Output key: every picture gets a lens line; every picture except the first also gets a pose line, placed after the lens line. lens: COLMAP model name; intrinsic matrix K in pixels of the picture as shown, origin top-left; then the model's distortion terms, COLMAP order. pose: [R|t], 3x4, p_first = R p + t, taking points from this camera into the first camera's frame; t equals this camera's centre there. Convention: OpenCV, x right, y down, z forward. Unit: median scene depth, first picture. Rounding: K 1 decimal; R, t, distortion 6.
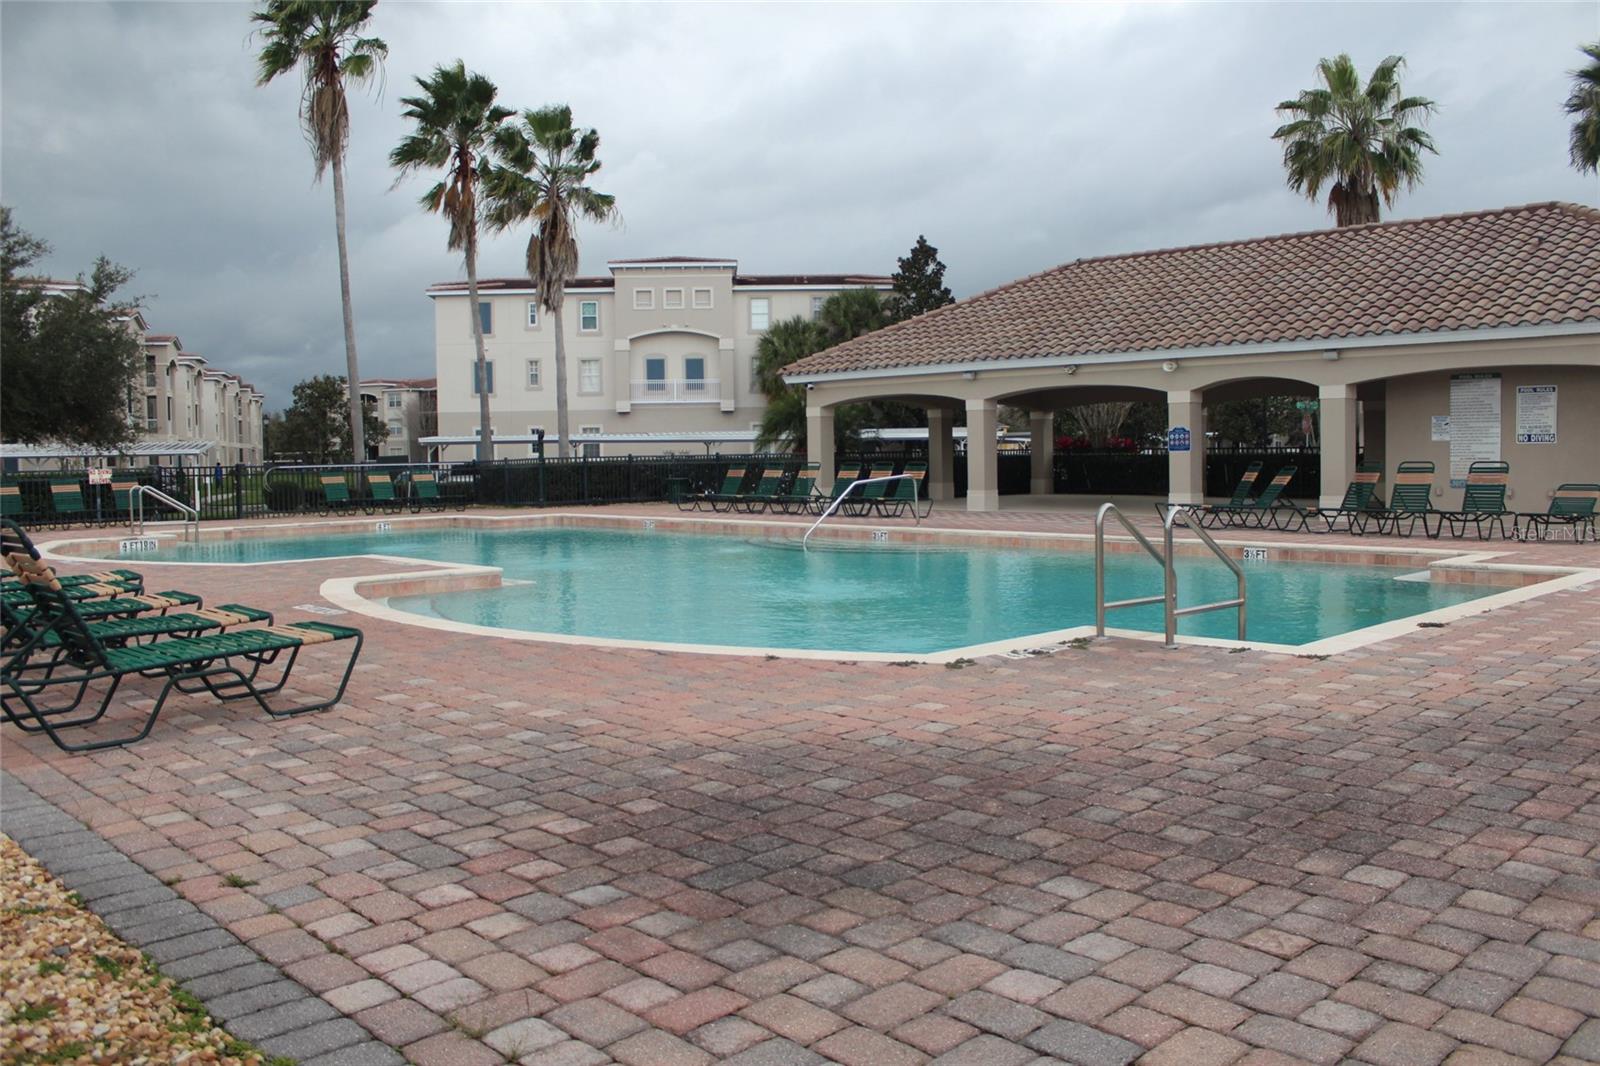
lens RADIAL K [[1334.4, 0, 805.6], [0, 1334.4, 533.2], [0, 0, 1]] dist [-0.183233, 0.173560]
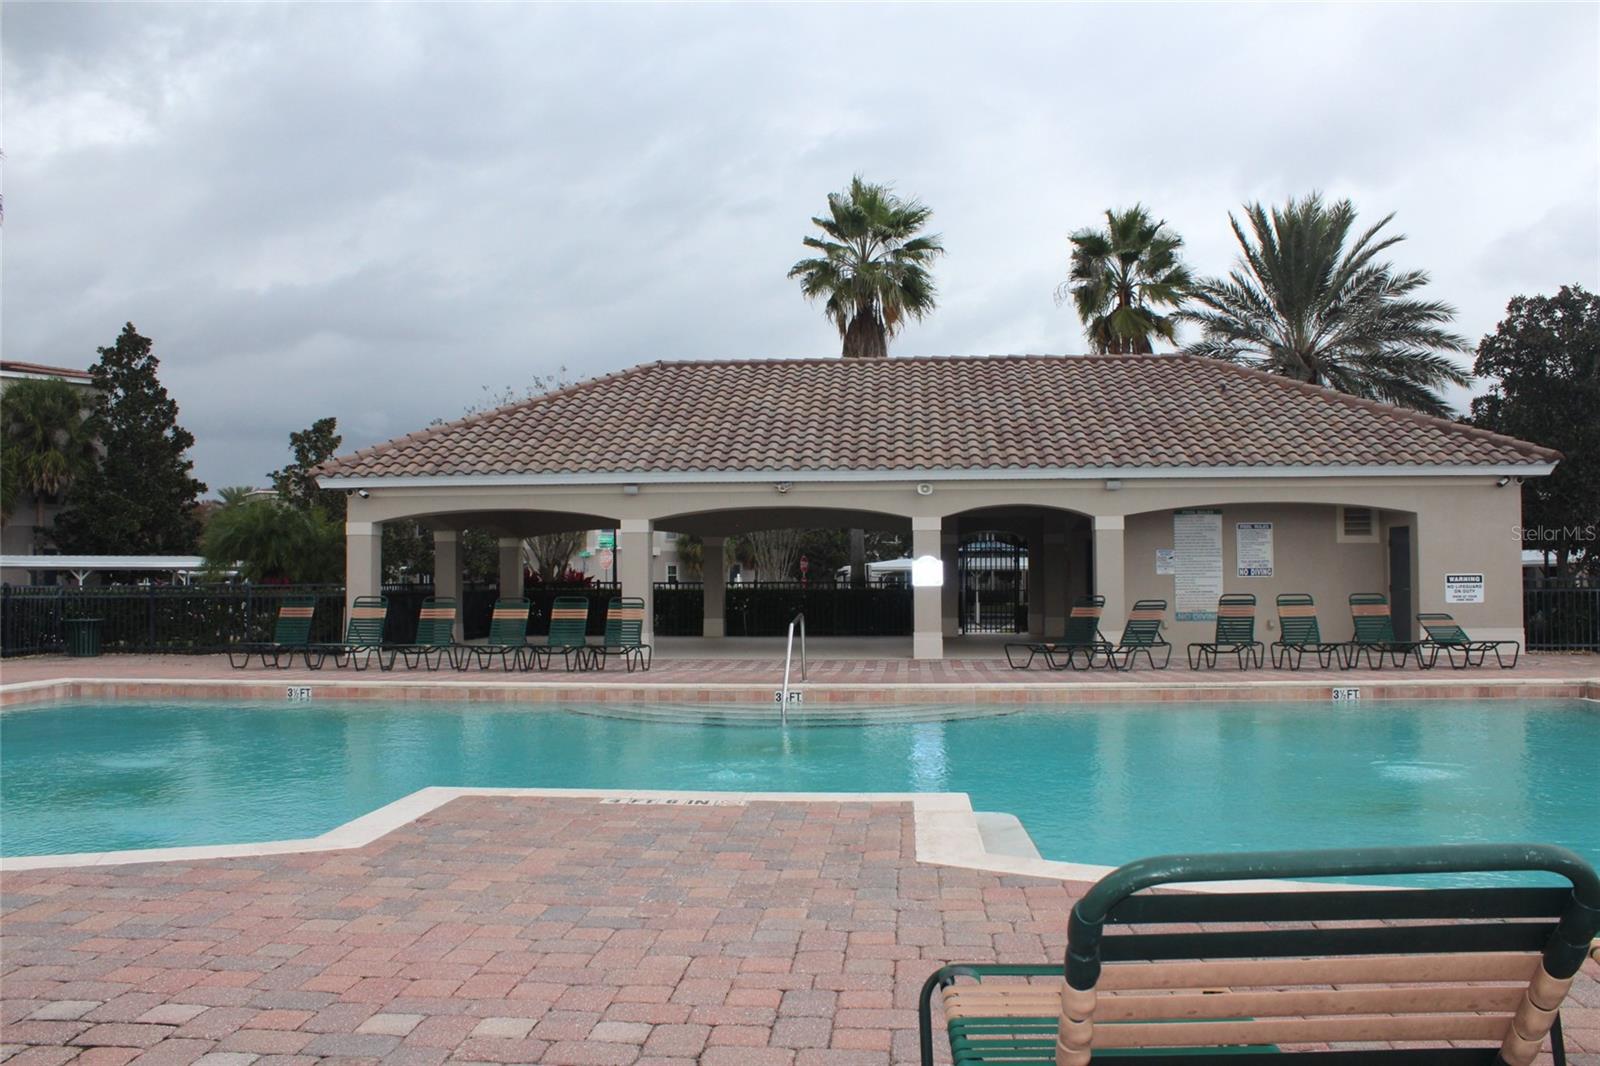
lens RADIAL K [[1325.0, 0, 800.0], [0, 1325.0, 533.0], [0, 0, 1]] dist [-0.154182, 0.134332]
pose [[0.741049, 0.035230, 0.670526, -0.359250], [0.034948, 0.995245, -0.090914, -0.017937], [-0.670541, 0.090805, 0.736294, 0.377571]]
